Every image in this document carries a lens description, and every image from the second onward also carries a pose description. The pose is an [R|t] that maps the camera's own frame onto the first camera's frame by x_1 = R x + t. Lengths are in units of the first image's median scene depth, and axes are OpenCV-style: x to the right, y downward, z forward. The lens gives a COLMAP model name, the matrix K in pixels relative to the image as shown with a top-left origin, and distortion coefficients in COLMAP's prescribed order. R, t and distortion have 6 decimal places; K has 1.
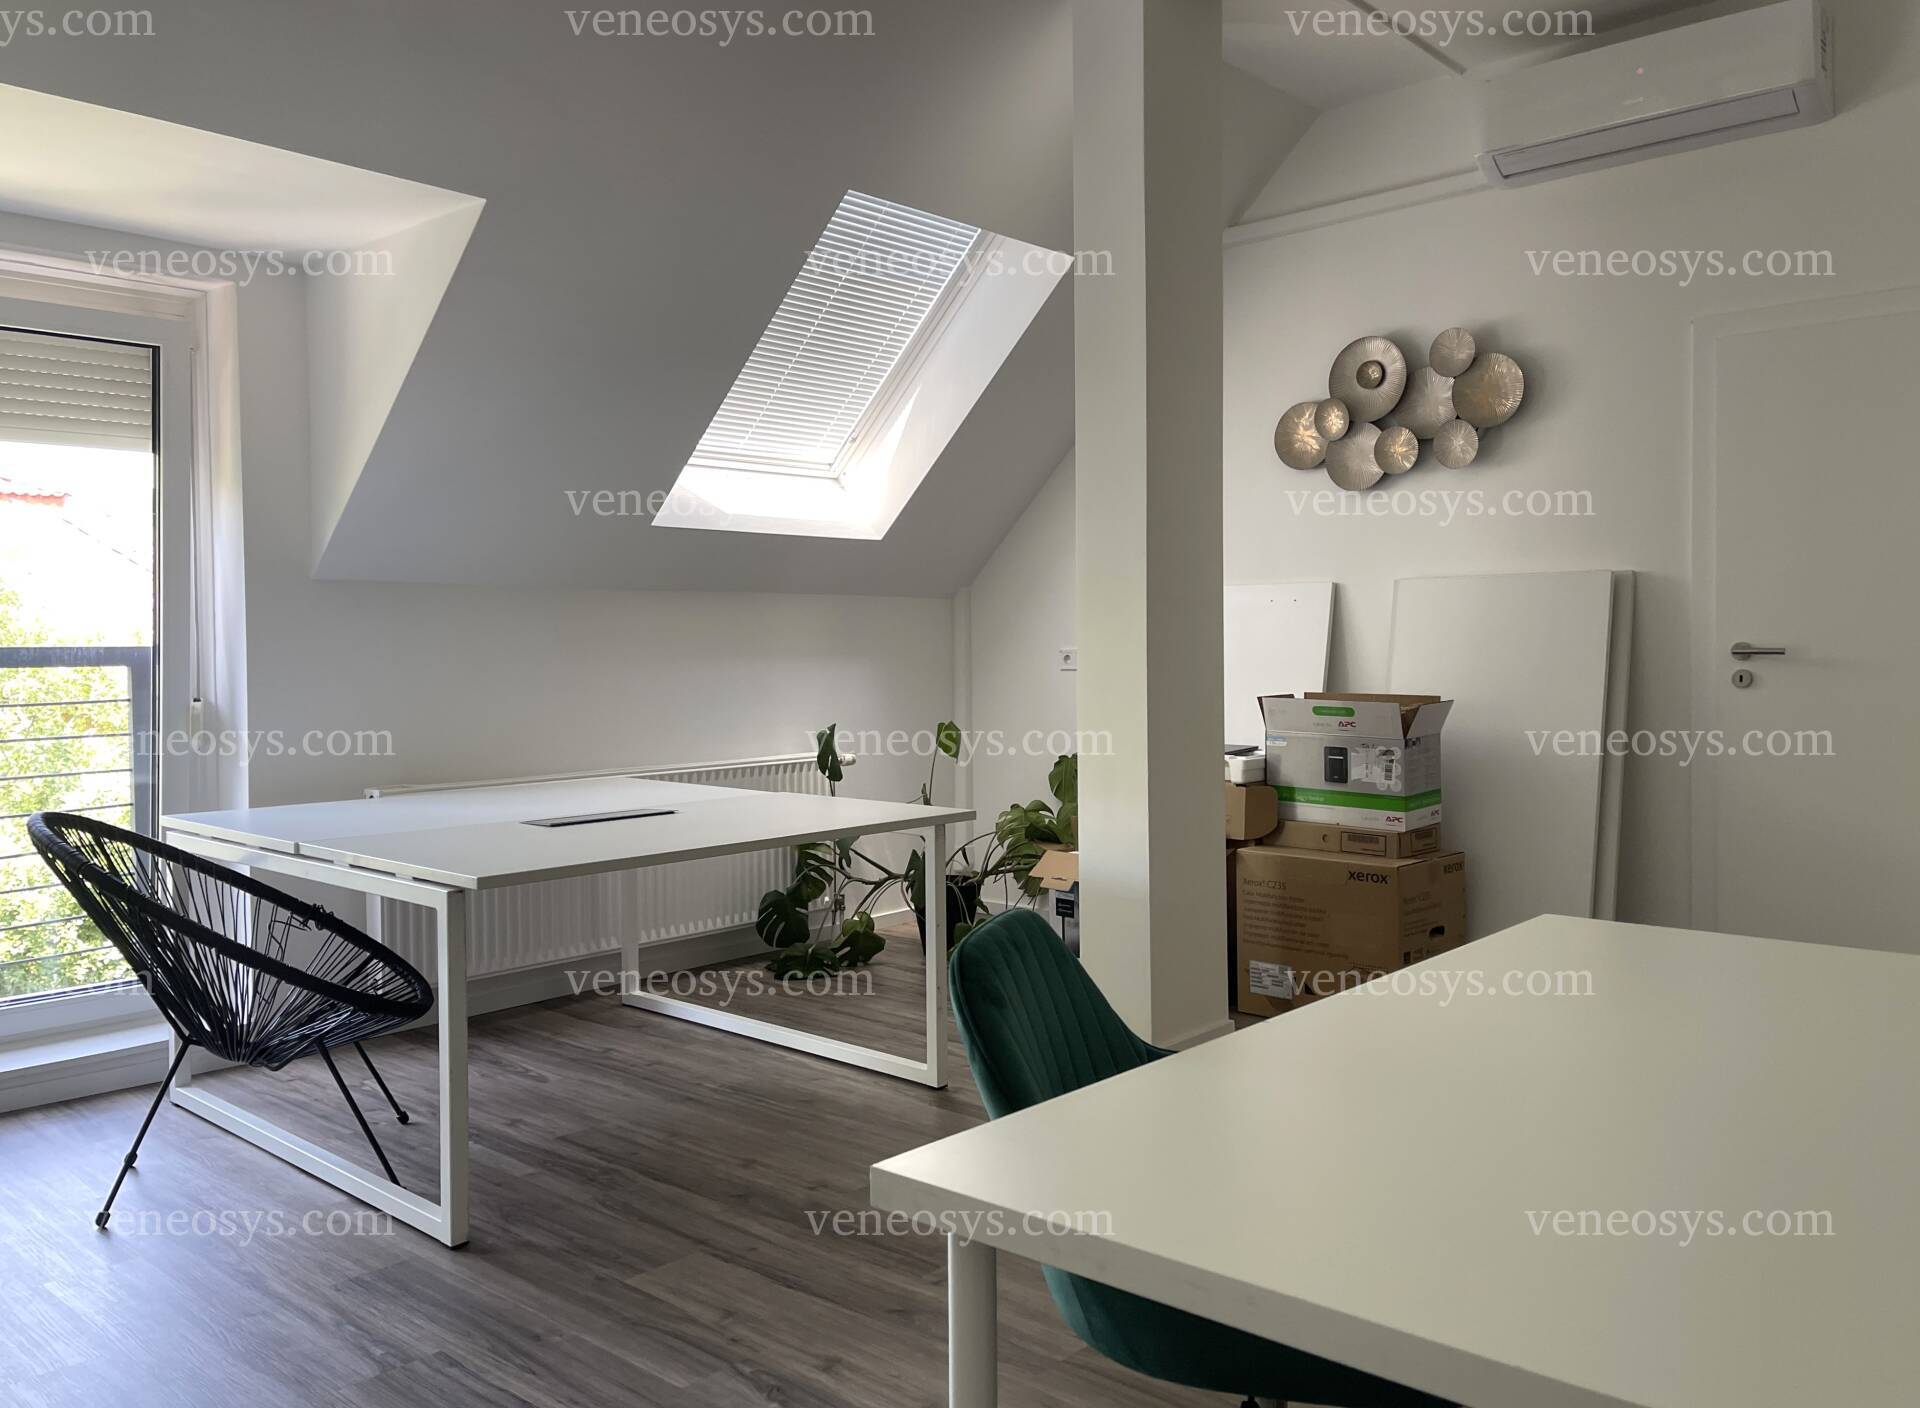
lens RADIAL K [[1510.7, 0, 960.0], [0, 1510.7, 704.0], [0, 0, 1]] dist [0.066770, -0.111827]
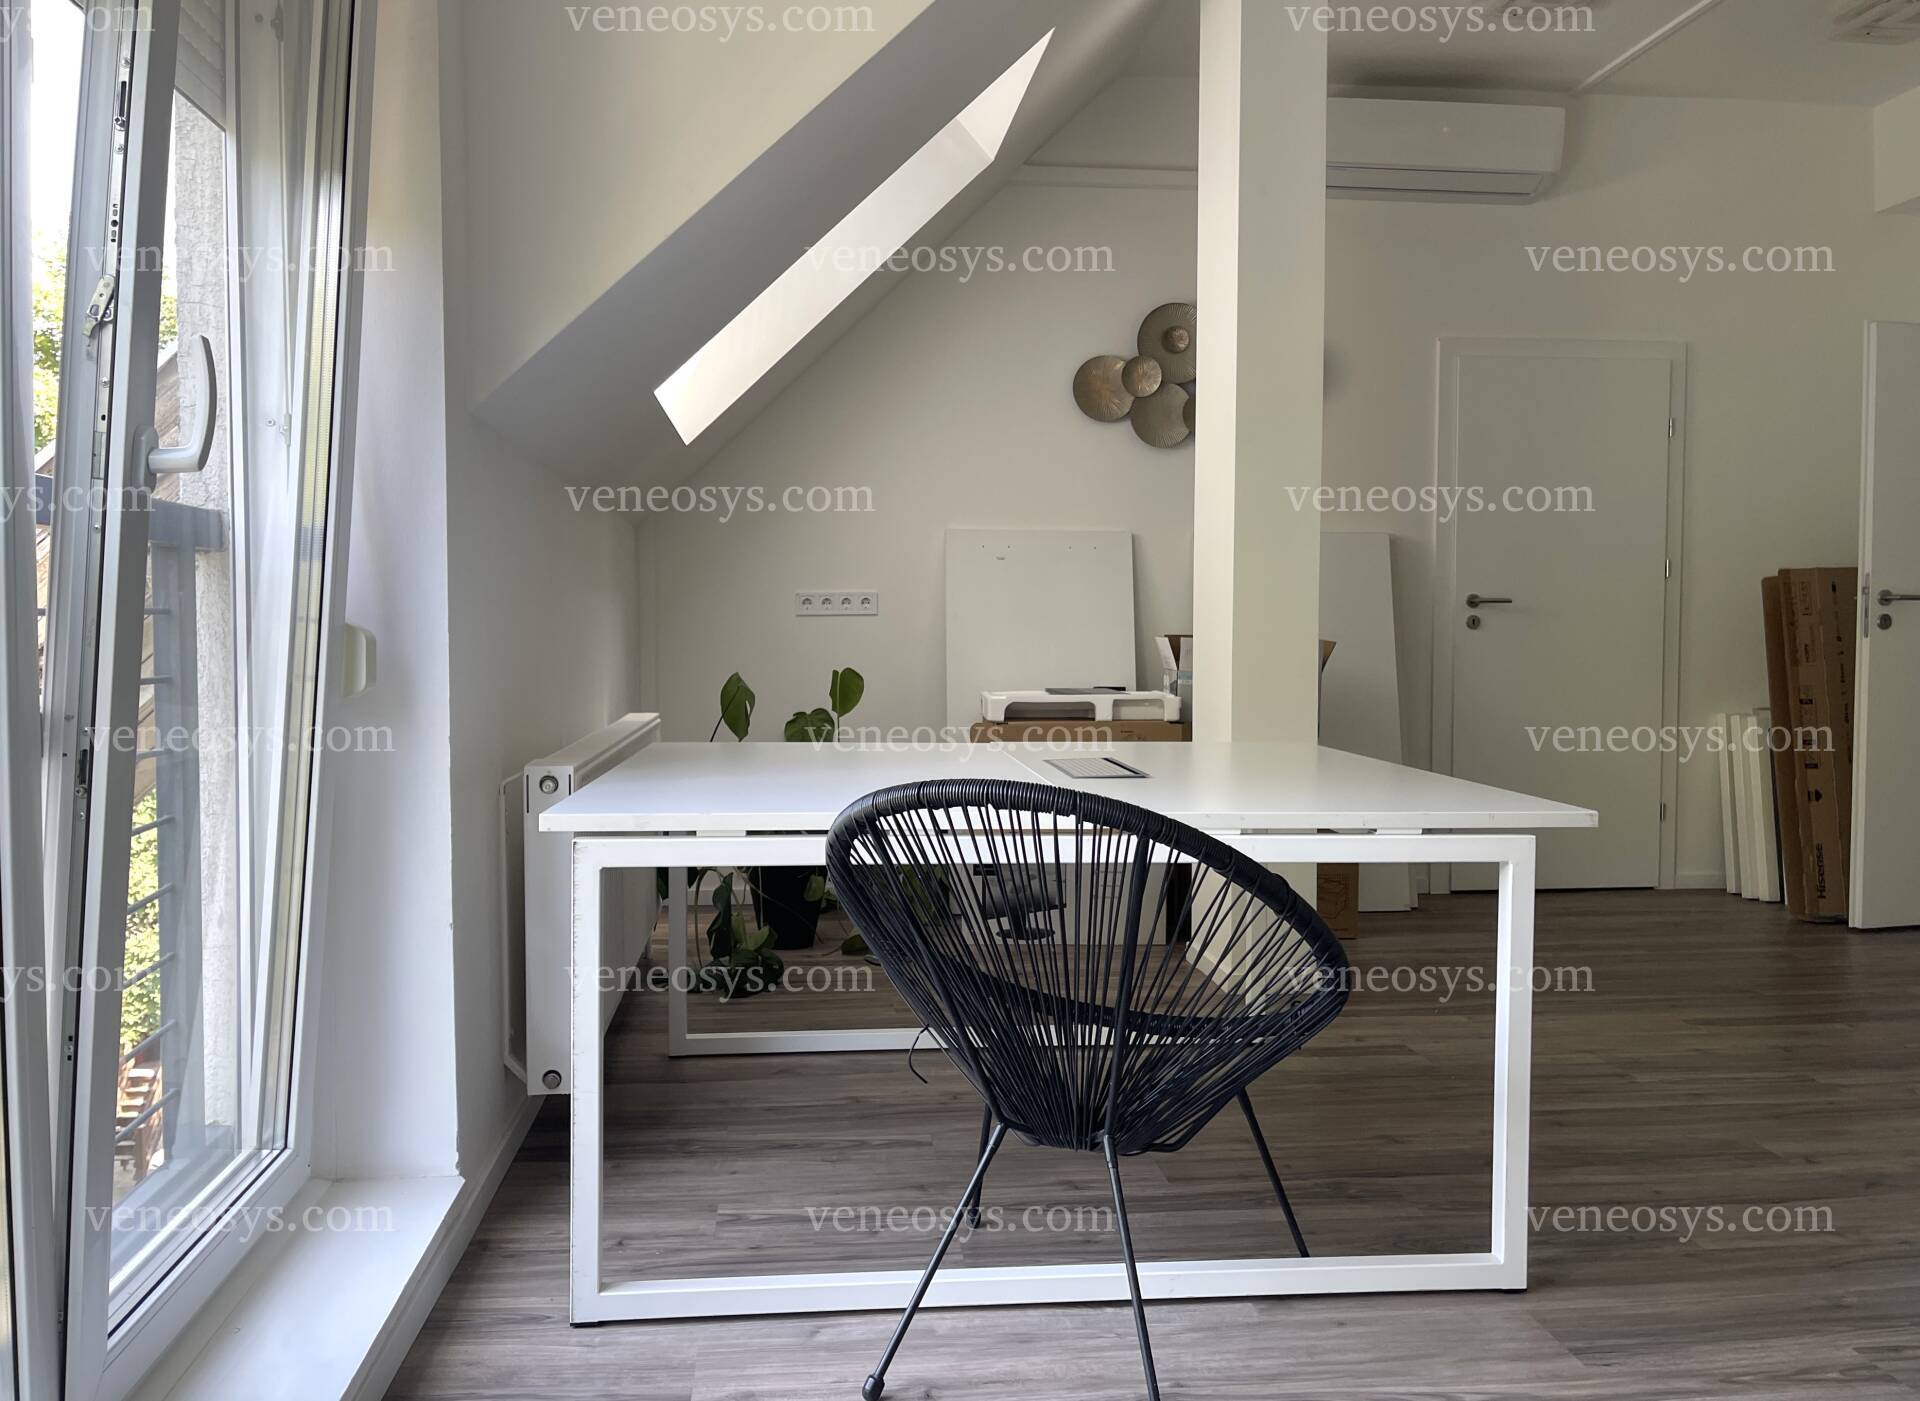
lens RADIAL K [[1510.7, 0, 960.0], [0, 1510.7, 700.5], [0, 0, 1]] dist [0.066770, -0.111827]
pose [[0.666052, -0.022045, 0.745579, -0.880717], [0.017044, 0.999752, 0.014334, 0.028971], [-0.745710, 0.003160, 0.666263, 0.550800]]
